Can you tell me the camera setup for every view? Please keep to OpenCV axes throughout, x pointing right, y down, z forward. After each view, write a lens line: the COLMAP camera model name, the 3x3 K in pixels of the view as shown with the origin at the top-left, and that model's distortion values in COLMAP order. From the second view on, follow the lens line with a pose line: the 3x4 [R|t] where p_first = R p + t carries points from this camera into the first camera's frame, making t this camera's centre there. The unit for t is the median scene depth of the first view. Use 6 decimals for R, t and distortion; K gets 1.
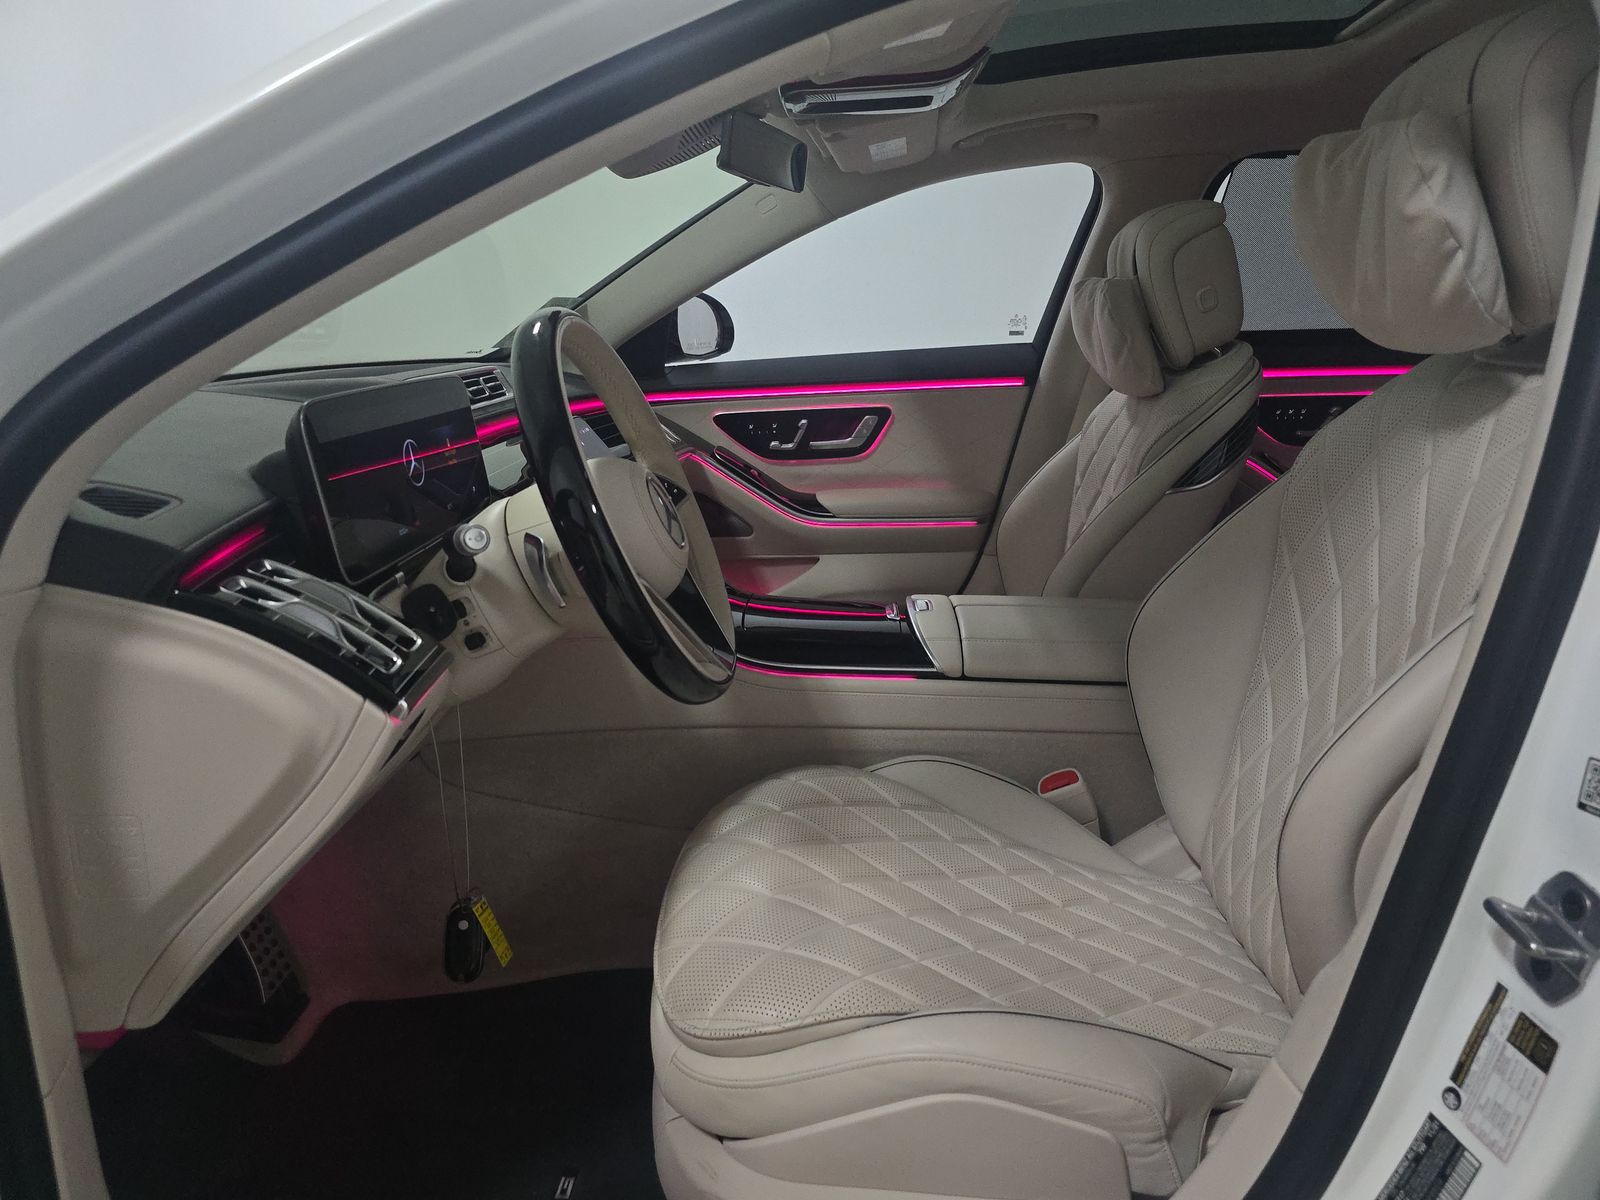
lens RADIAL K [[1071.3, 0, 819.3], [0, 1071.3, 603.6], [0, 0, 1]] dist [0.059208, -0.070121]
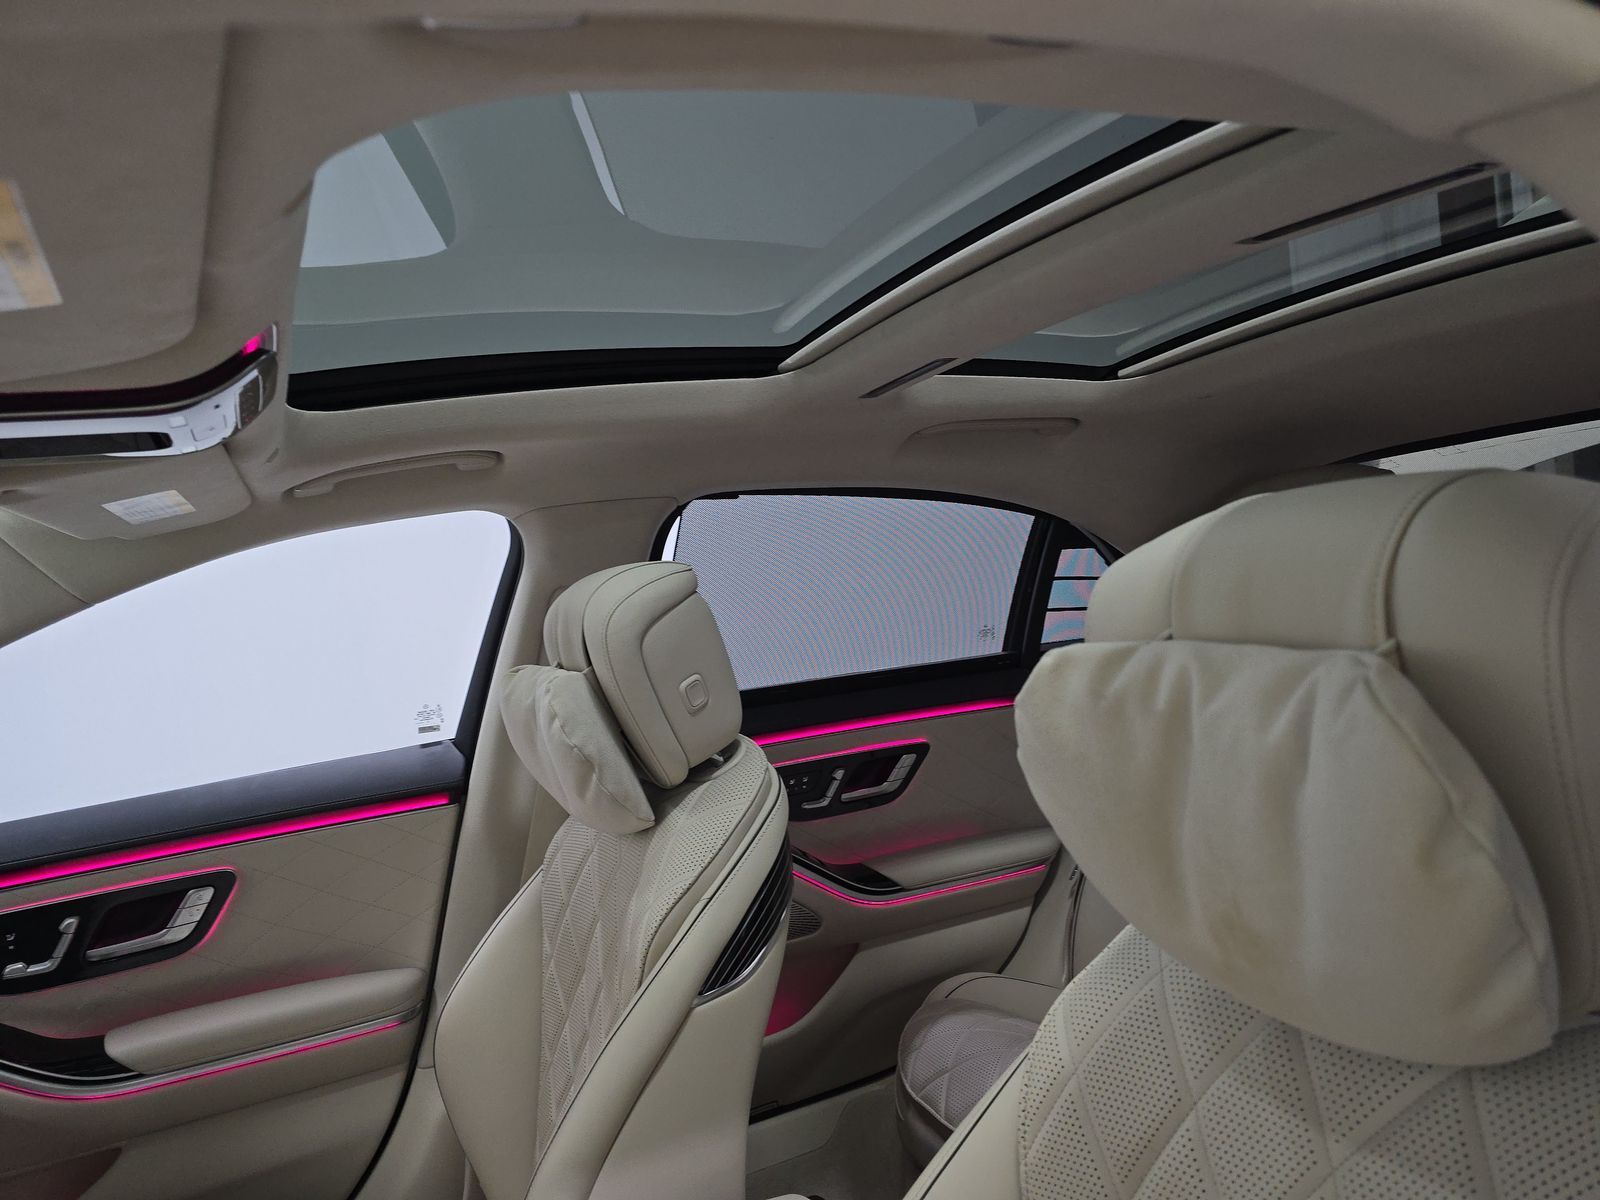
lens RADIAL K [[1071.3, 0, 819.3], [0, 1071.3, 603.6], [0, 0, 1]] dist [0.059208, -0.070121]
pose [[0.872926, -0.072531, 0.482432, 0.078746], [0.197771, 0.956596, -0.214034, -0.141925], [-0.445968, 0.282247, 0.849382, 0.288553]]
